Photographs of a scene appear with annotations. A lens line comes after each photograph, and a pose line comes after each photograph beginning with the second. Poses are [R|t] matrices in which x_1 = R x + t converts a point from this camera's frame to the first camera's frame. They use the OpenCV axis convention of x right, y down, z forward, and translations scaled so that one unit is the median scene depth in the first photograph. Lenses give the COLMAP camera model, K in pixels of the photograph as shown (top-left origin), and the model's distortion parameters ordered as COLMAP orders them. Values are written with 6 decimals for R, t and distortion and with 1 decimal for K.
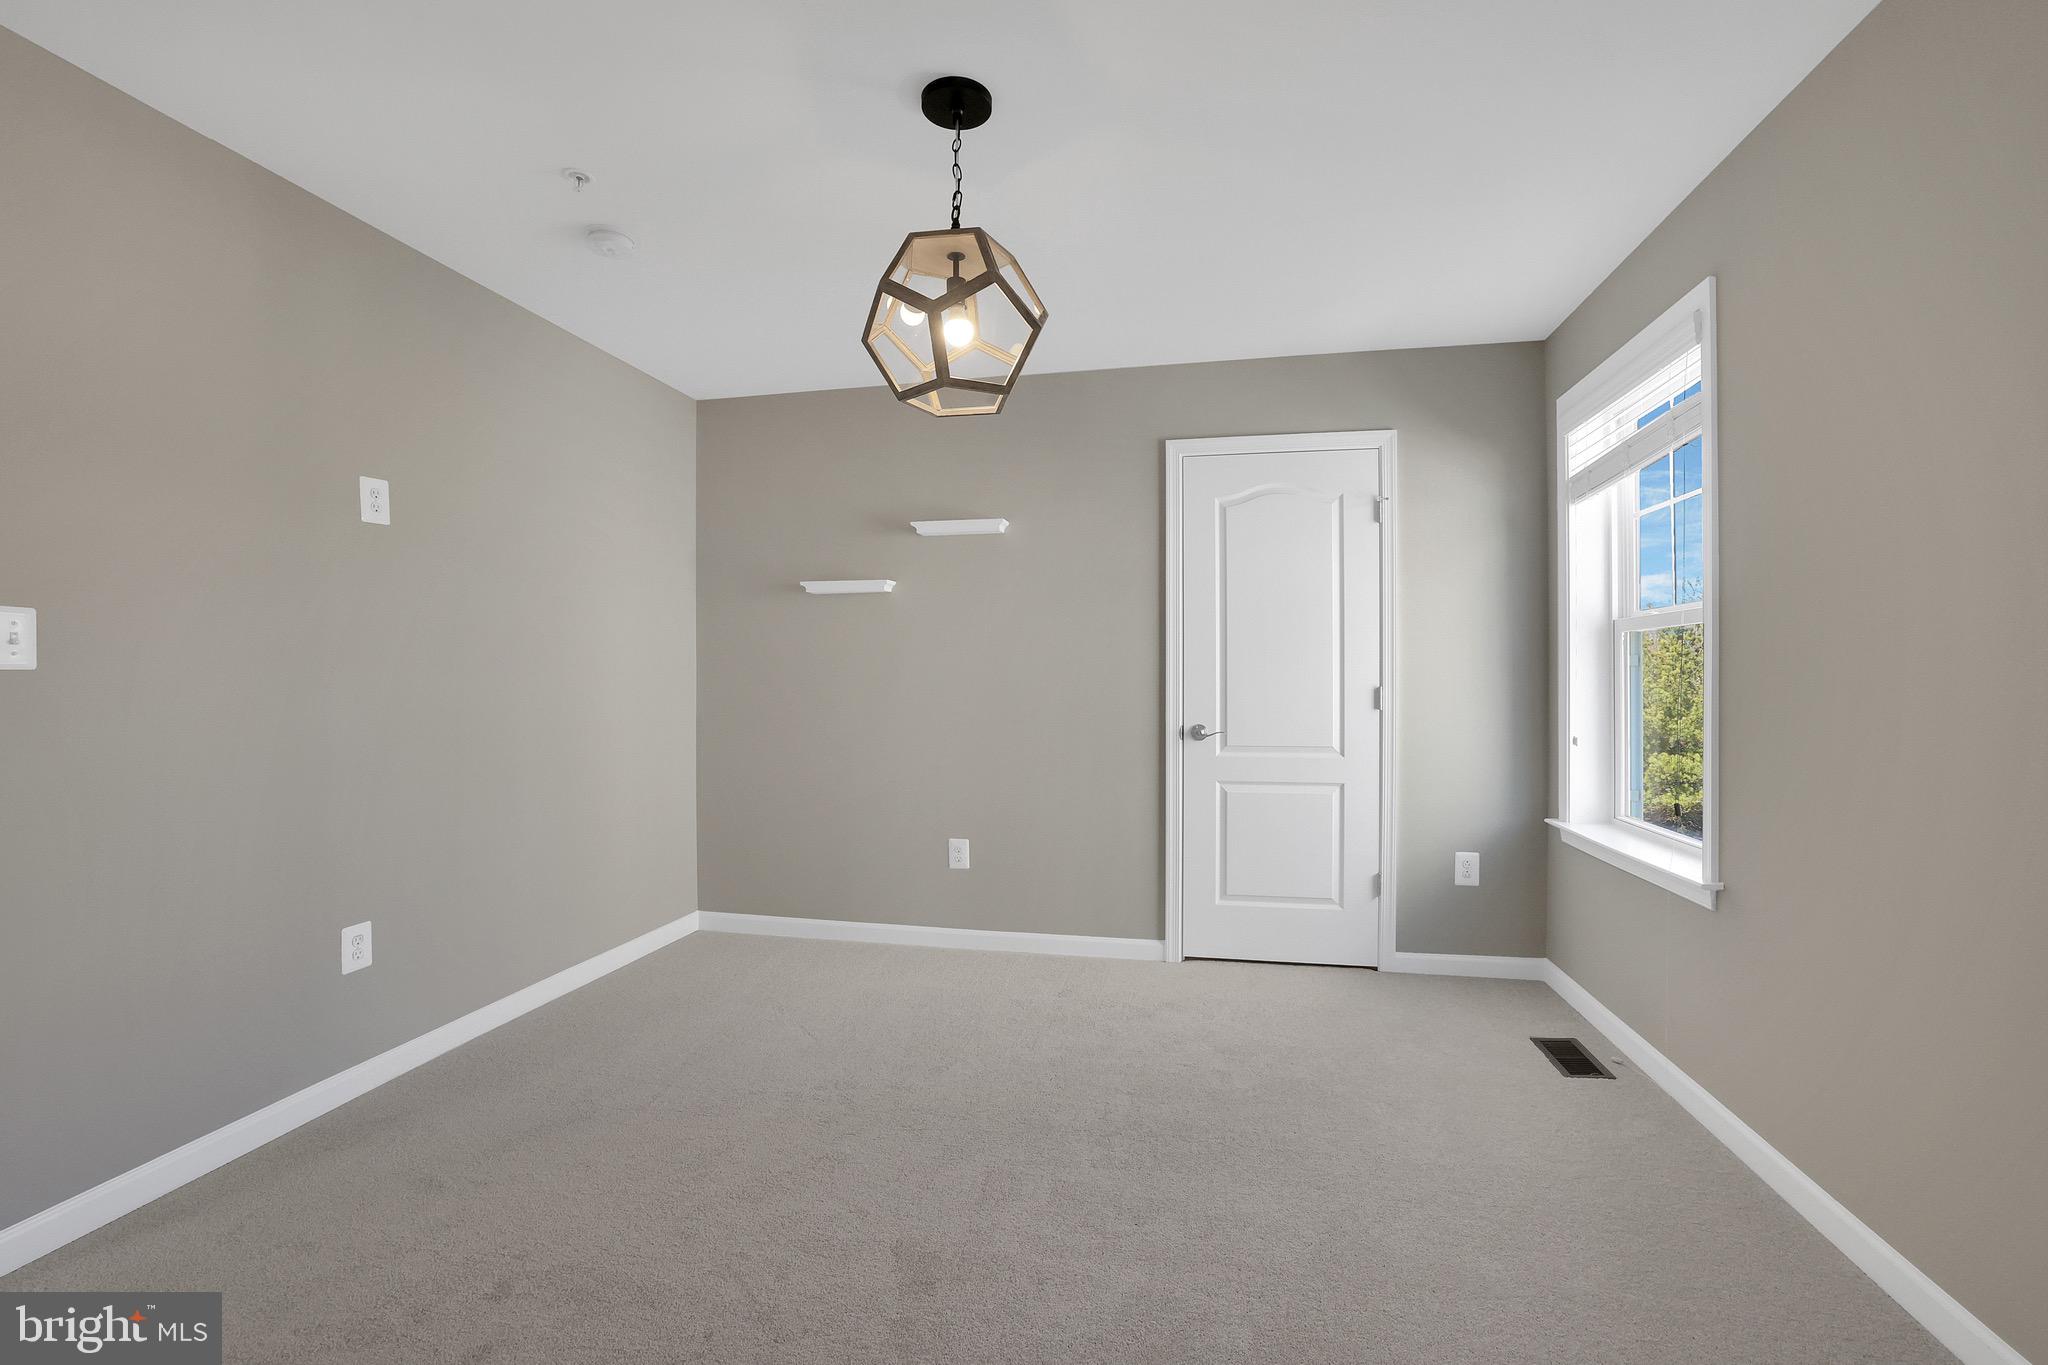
lens RADIAL K [[890.8, 0, 1017.4], [0, 890.8, 672.5], [0, 0, 1]] dist [-0.045210, 0.017202]
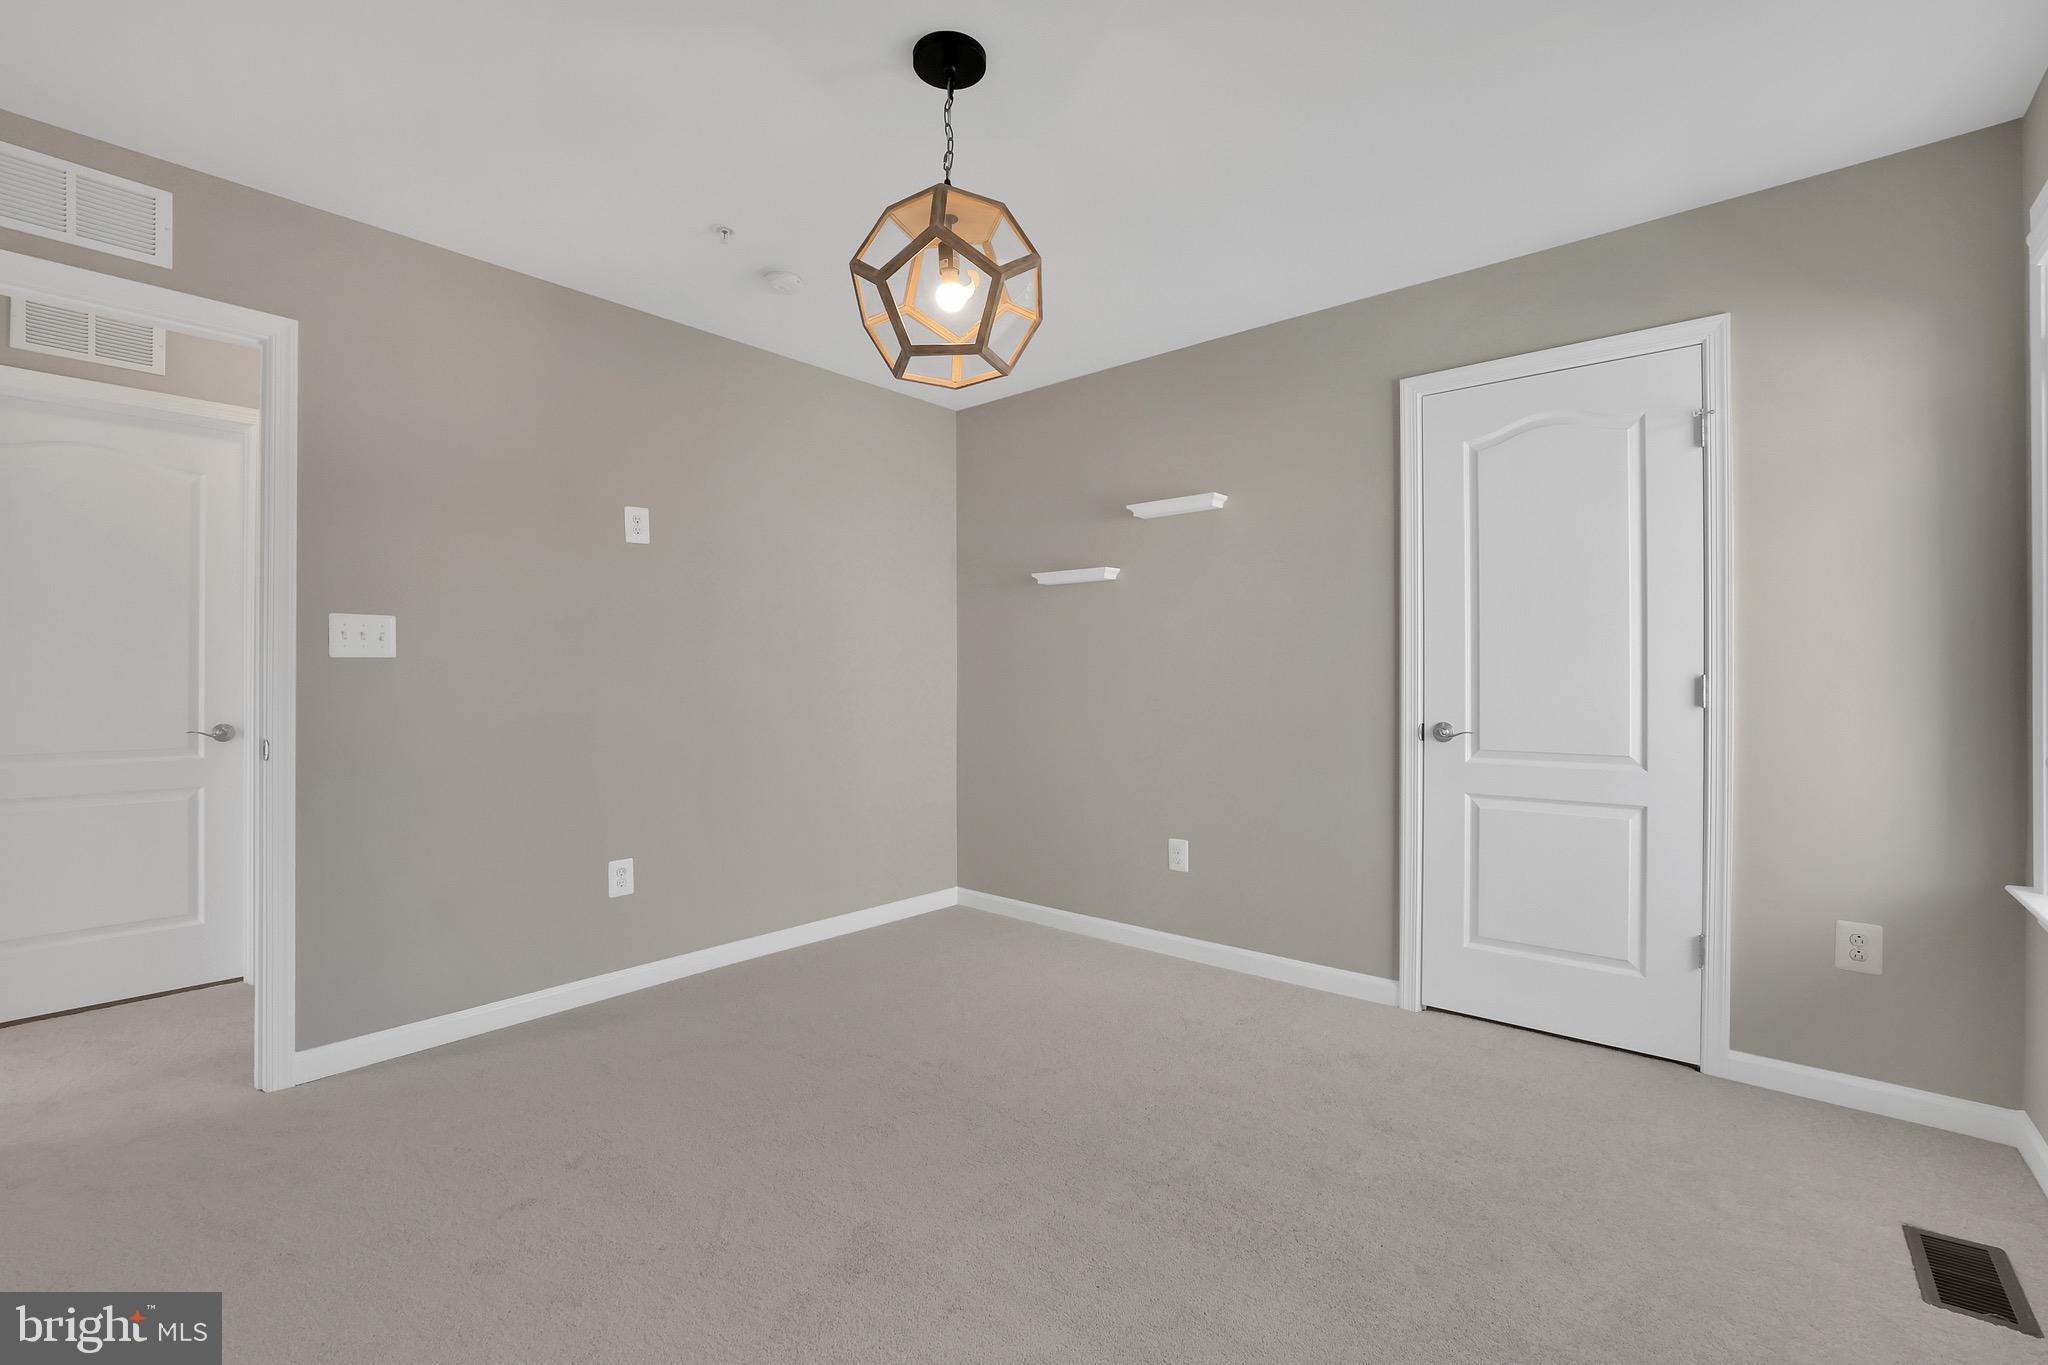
lens RADIAL K [[893.1, 0, 1022.2], [0, 893.1, 678.6], [0, 0, 1]] dist [-0.043636, 0.016721]
pose [[0.875522, 0.000911, -0.483178, 0.266652], [0.001886, 0.999984, 0.005304, 0.013699], [0.483175, -0.005555, 0.875506, 0.109456]]
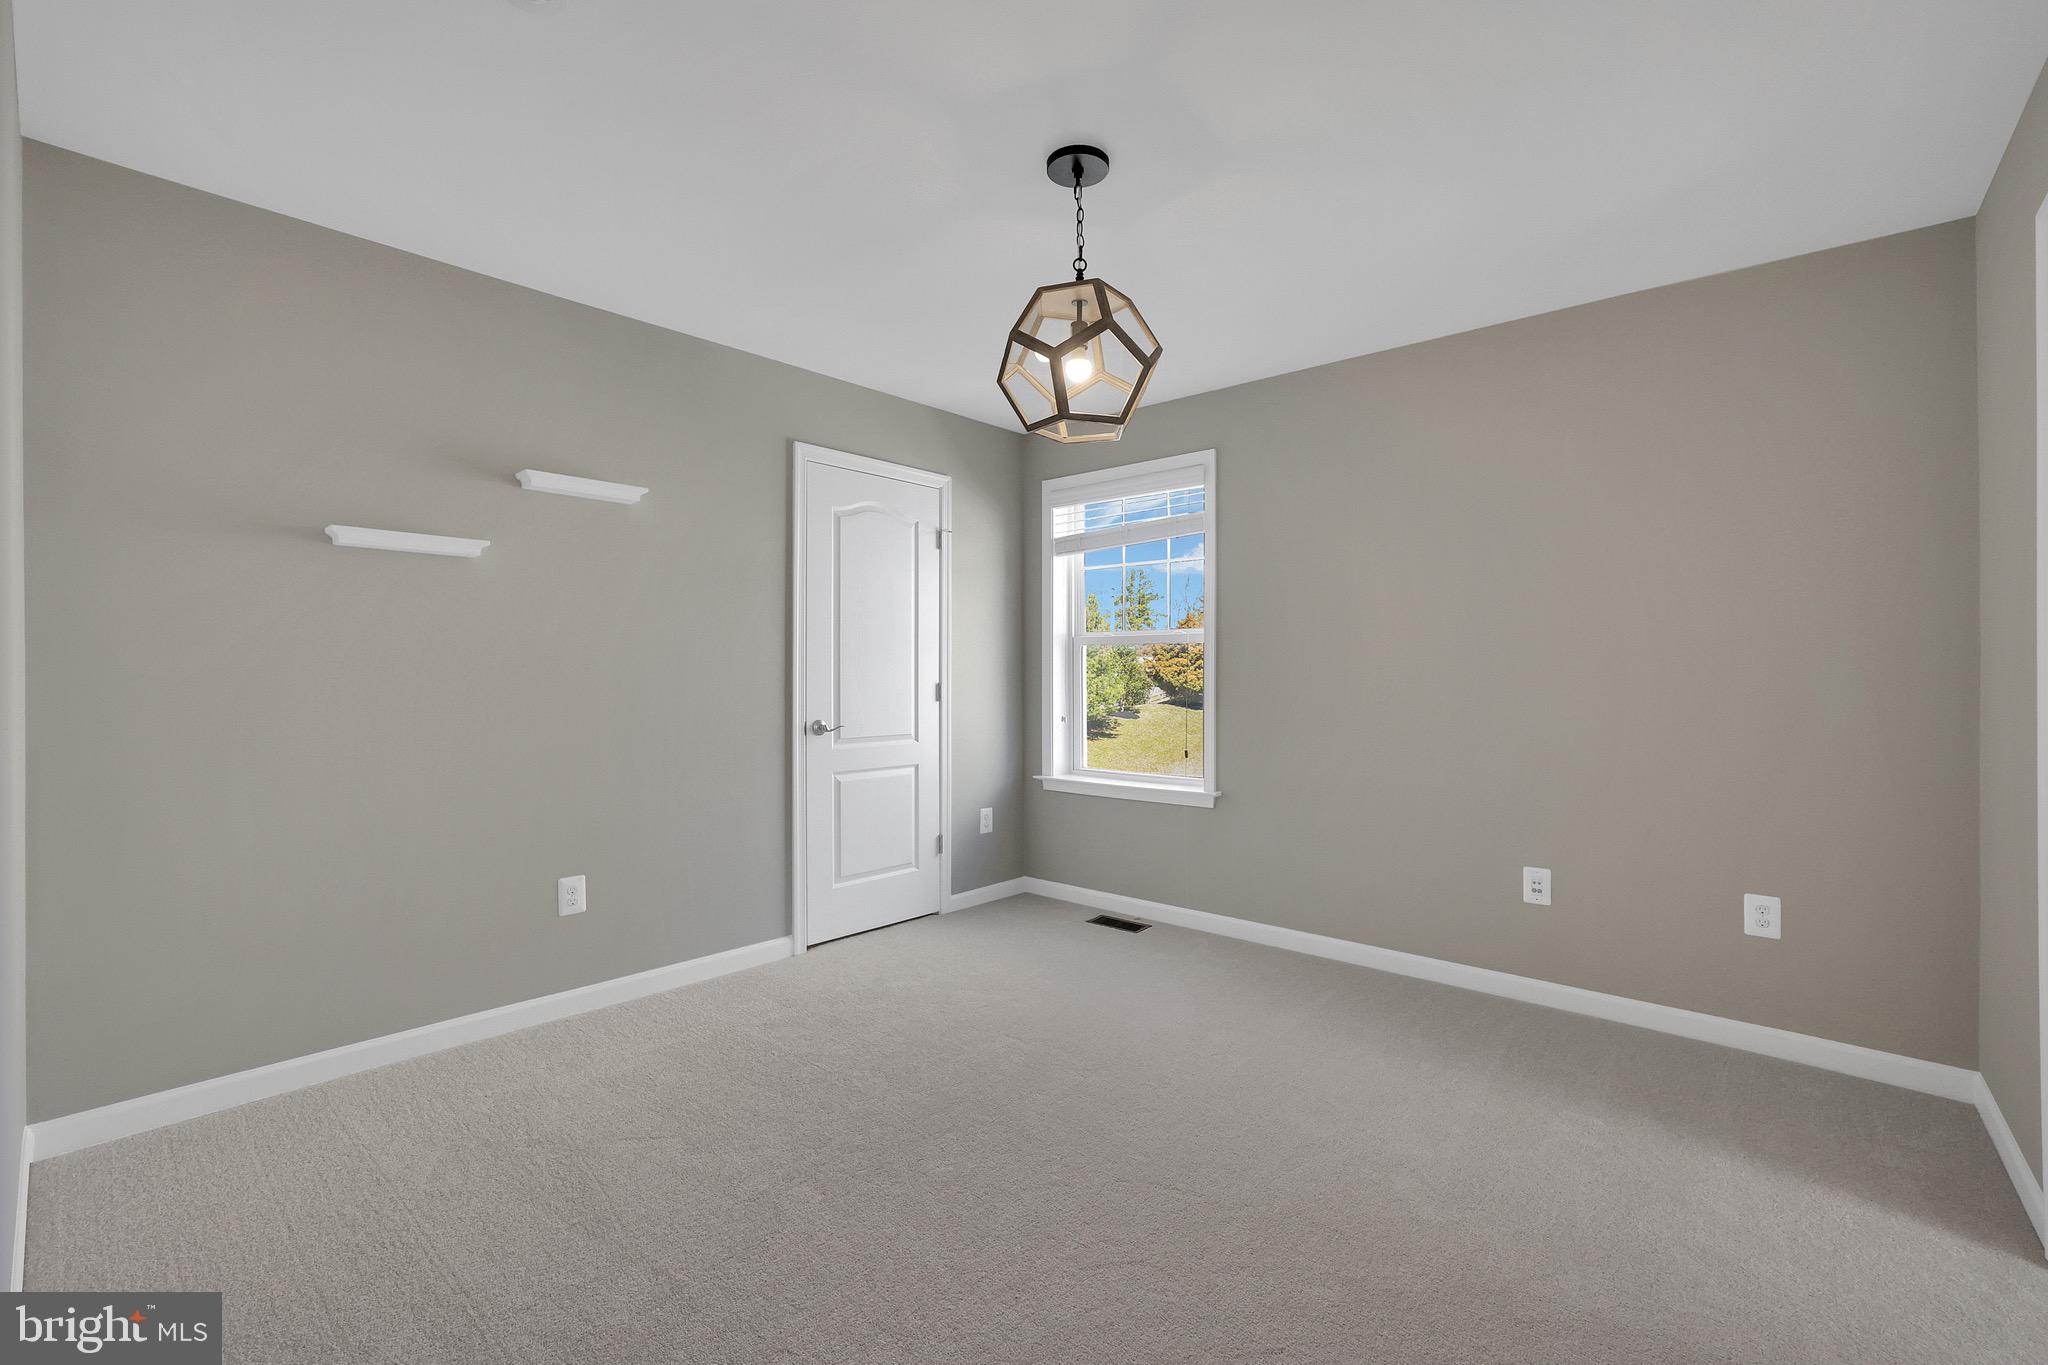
lens RADIAL K [[906.7, 0, 1013.2], [0, 906.7, 671.6], [0, 0, 1]] dist [-0.000059, 0.009734]
pose [[0.503621, 0.005313, 0.863909, -0.626737], [-0.007509, 0.999970, -0.001772, 0.001646], [-0.863892, -0.005595, 0.503646, 0.272216]]
